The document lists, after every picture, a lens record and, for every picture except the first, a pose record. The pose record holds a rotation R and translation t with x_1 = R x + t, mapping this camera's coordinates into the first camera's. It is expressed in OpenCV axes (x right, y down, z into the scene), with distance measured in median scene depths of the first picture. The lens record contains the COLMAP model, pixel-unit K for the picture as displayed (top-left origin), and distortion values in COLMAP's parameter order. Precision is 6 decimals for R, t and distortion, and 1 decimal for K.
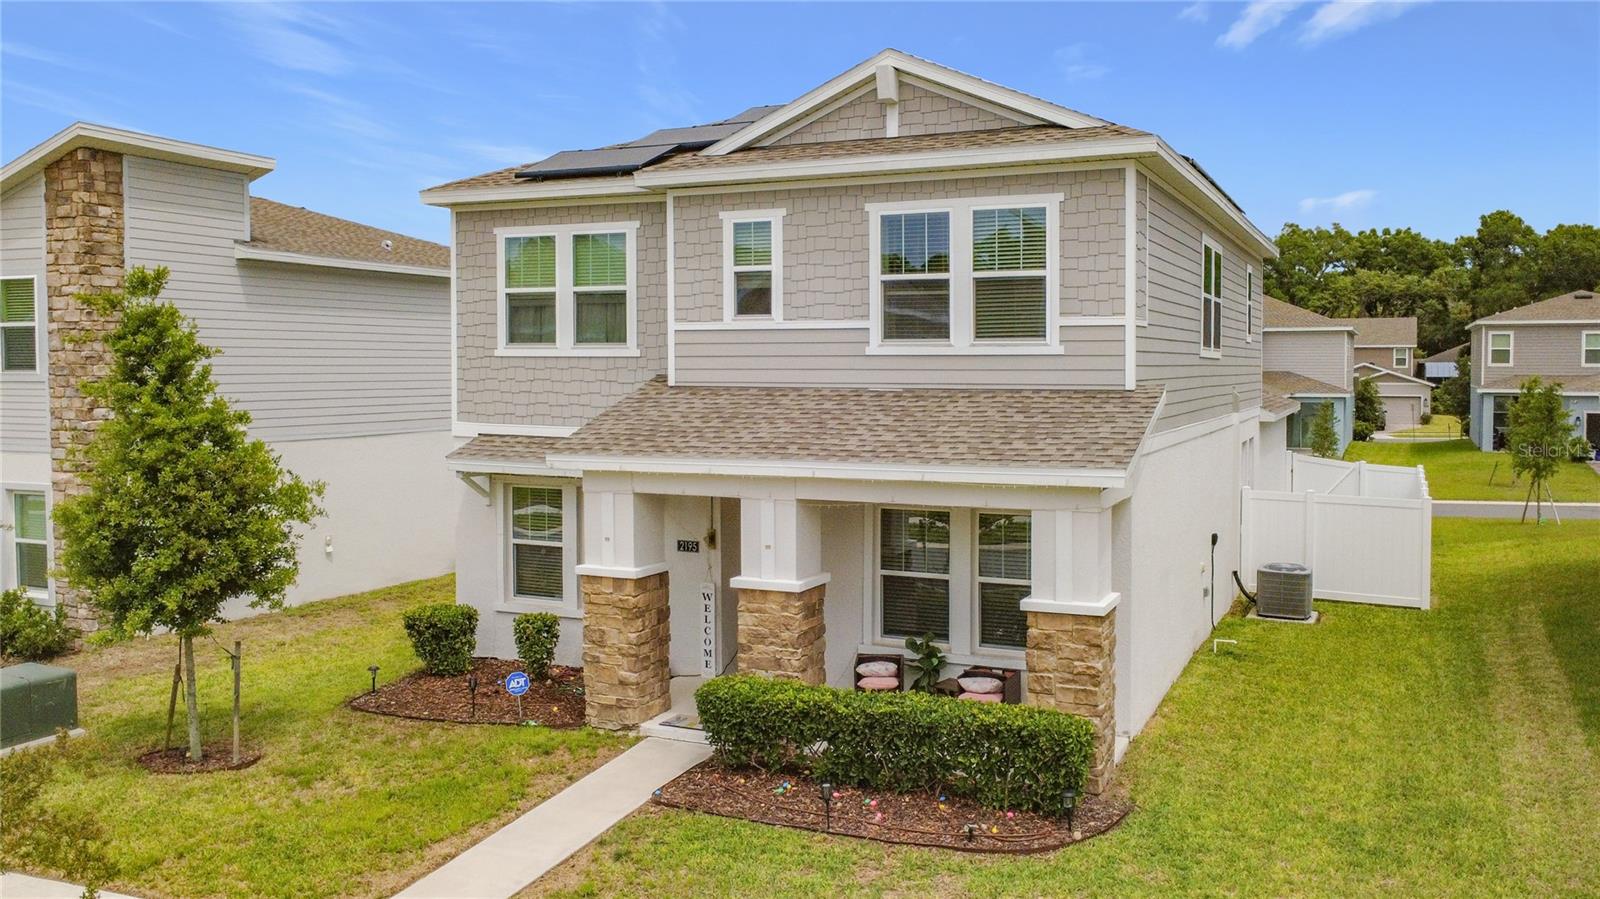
lens RADIAL K [[1244.4, 0, 797.6], [0, 1244.4, 482.2], [0, 0, 1]] dist [-0.004742, -0.000693]
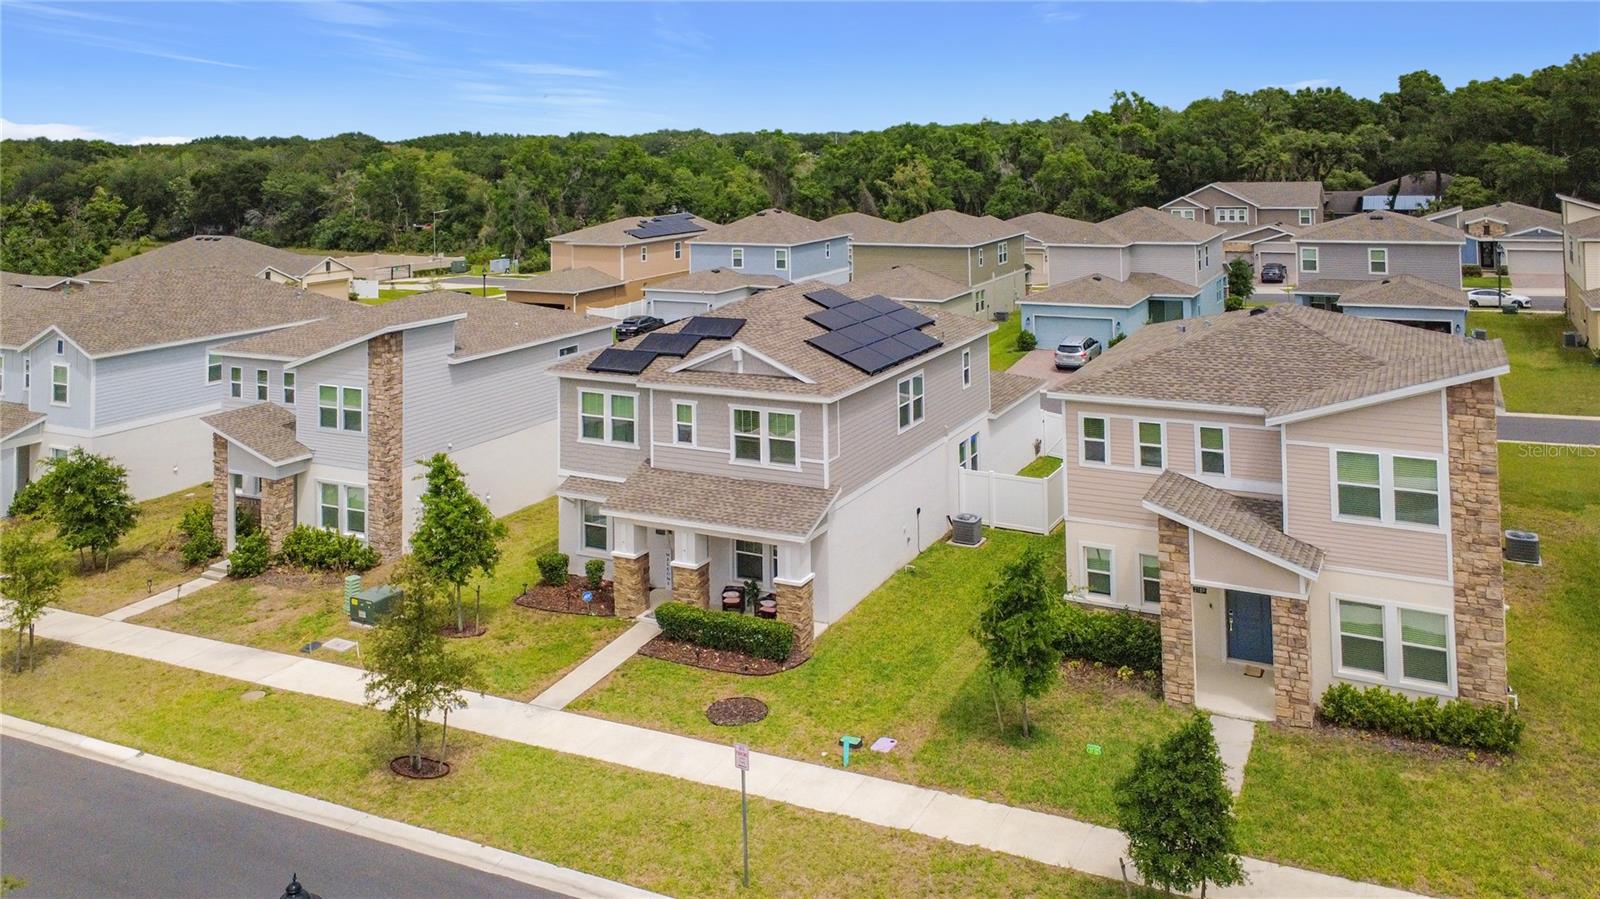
lens RADIAL K [[1081.8, 0, 795.5], [0, 1081.8, 272.4], [0, 0, 1]] dist [0.013164, 0.005422]
pose [[0.999767, -0.000876, -0.021573, 0.234041], [0.000406, 0.999762, -0.021798, -0.436831], [0.021587, 0.021784, 0.999530, -1.151069]]
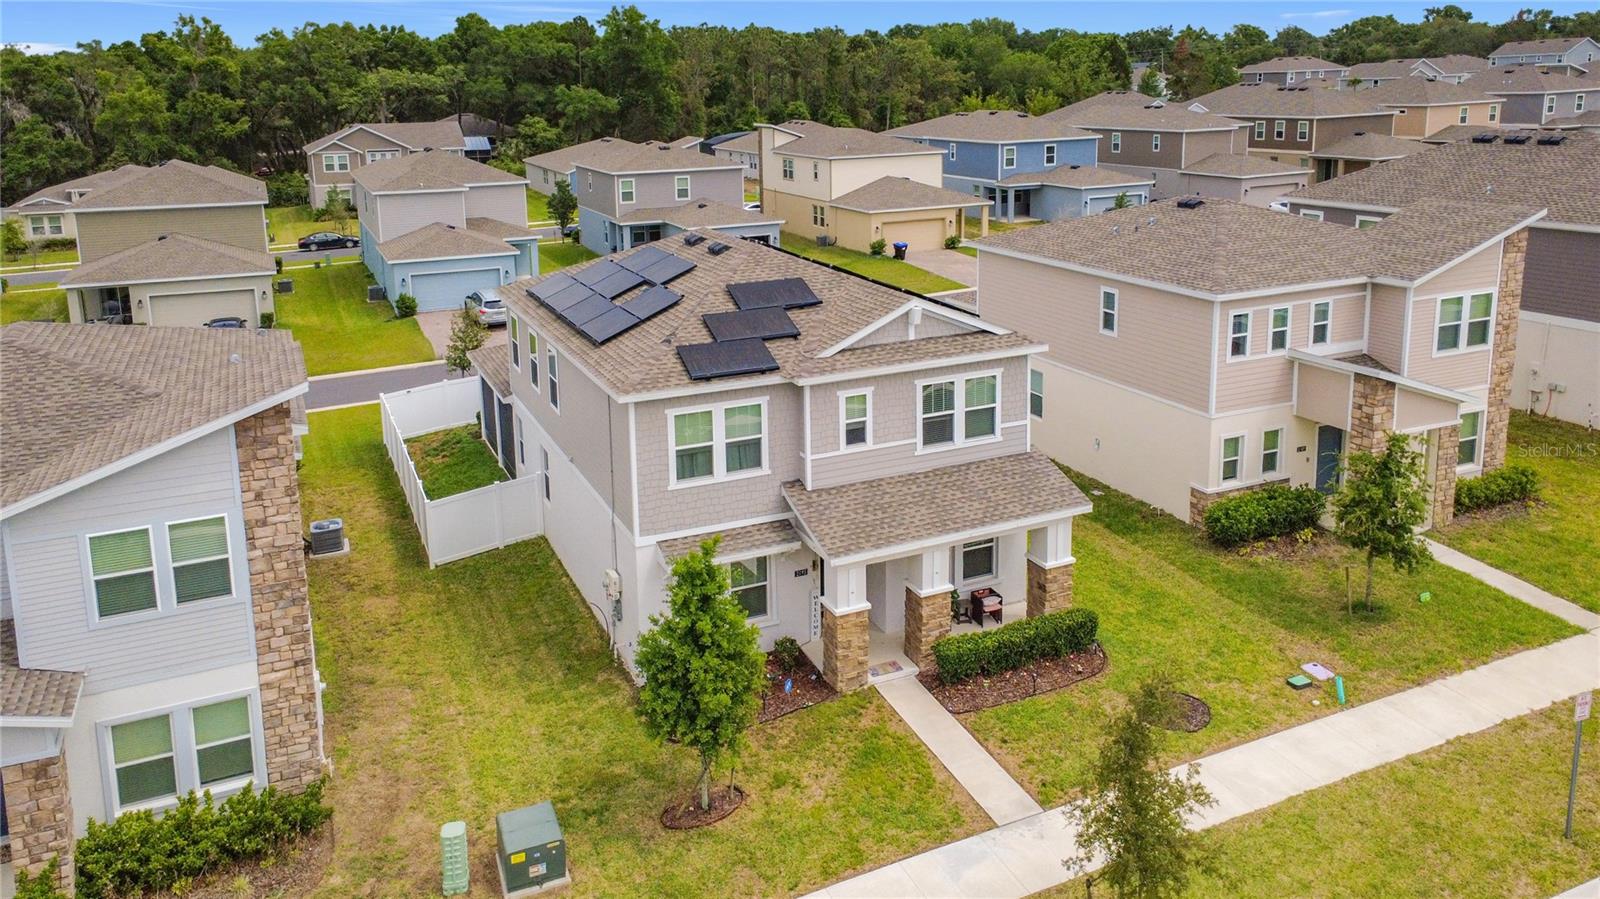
lens RADIAL K [[1061.8, 0, 799.1], [0, 1061.8, 405.3], [0, 0, 1]] dist [0.056306, 0.002114]
pose [[0.690368, -0.211755, 0.691774, -1.207105], [0.106250, 0.975513, 0.192575, -0.520295], [-0.715614, -0.059447, 0.695962, -0.018347]]
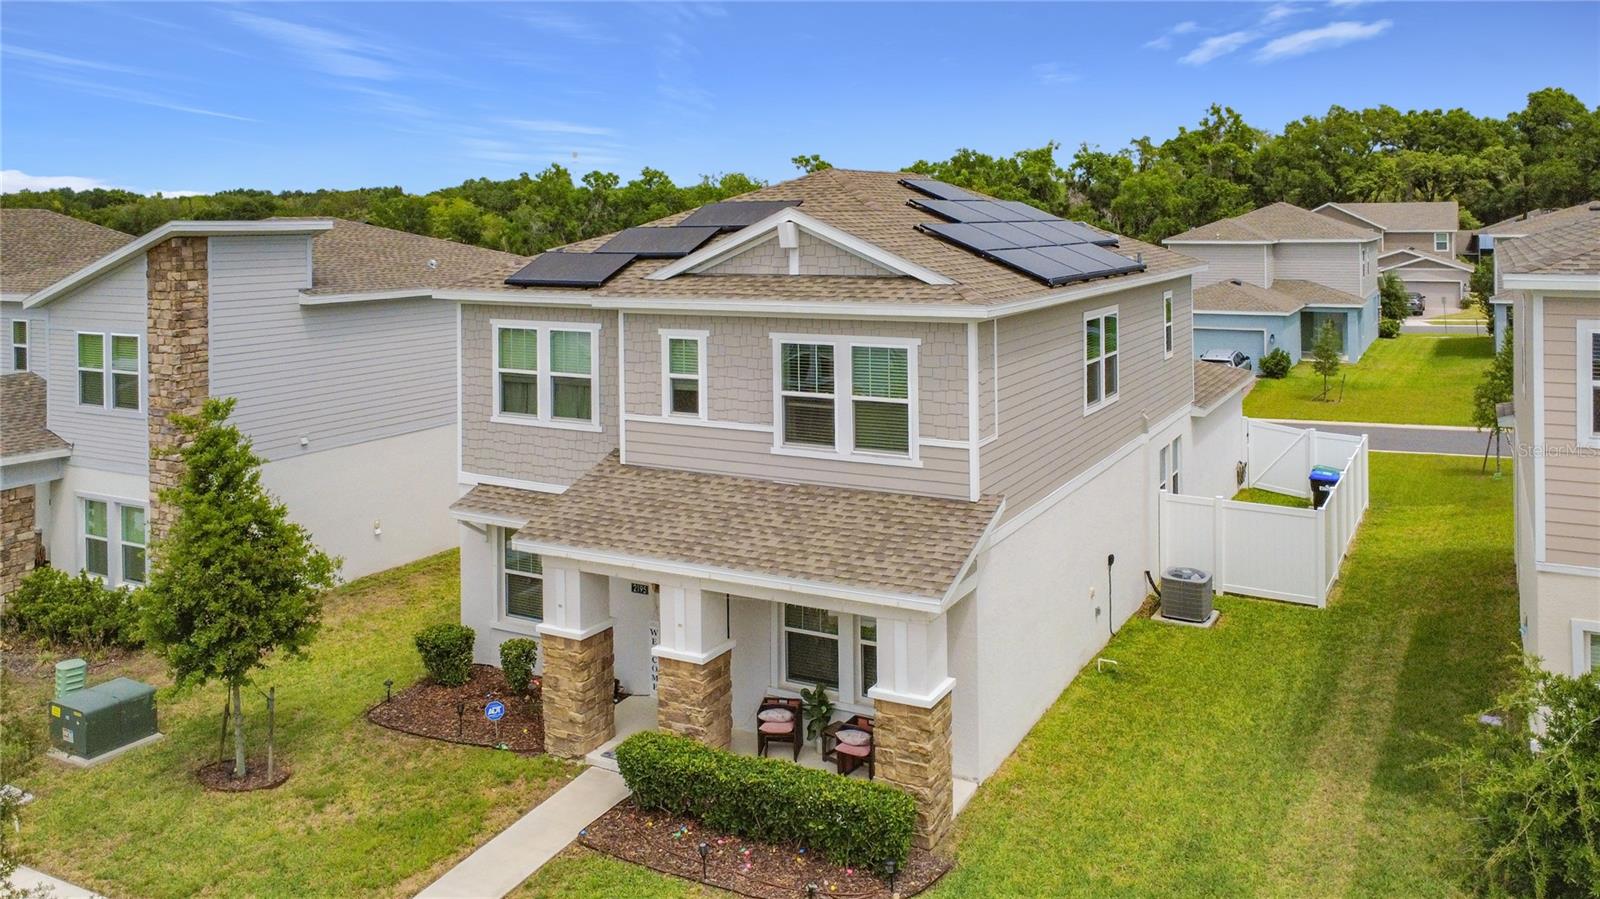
lens RADIAL K [[1173.4, 0, 765.1], [0, 1173.4, 320.4], [0, 0, 1]] dist [-0.001551, 0.000115]
pose [[0.996656, 0.000358, -0.081709, 0.144570], [-0.002311, 0.999714, -0.023807, -0.207637], [0.081678, 0.023916, 0.996372, -0.161299]]
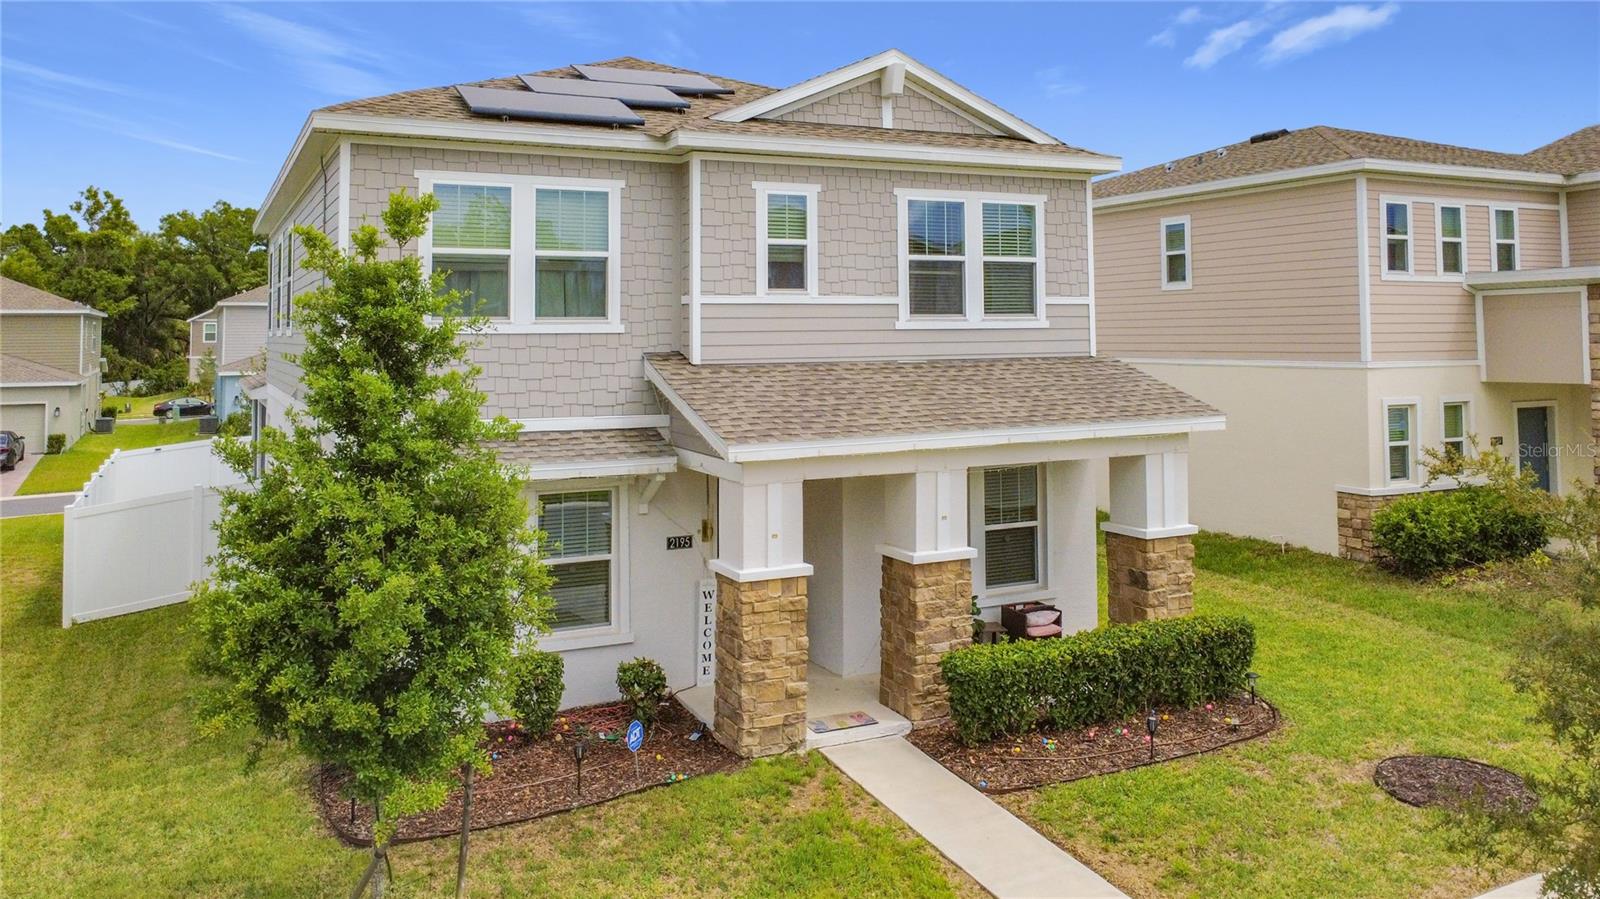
lens RADIAL K [[1184.2, 0, 801.3], [0, 1184.2, 336.7], [0, 0, 1]] dist [0.000276, 0.001947]
pose [[0.656991, -0.009755, 0.753836, -0.760068], [0.082261, 0.994874, -0.058819, -0.043845], [-0.749397, 0.100655, 0.654425, 0.407173]]
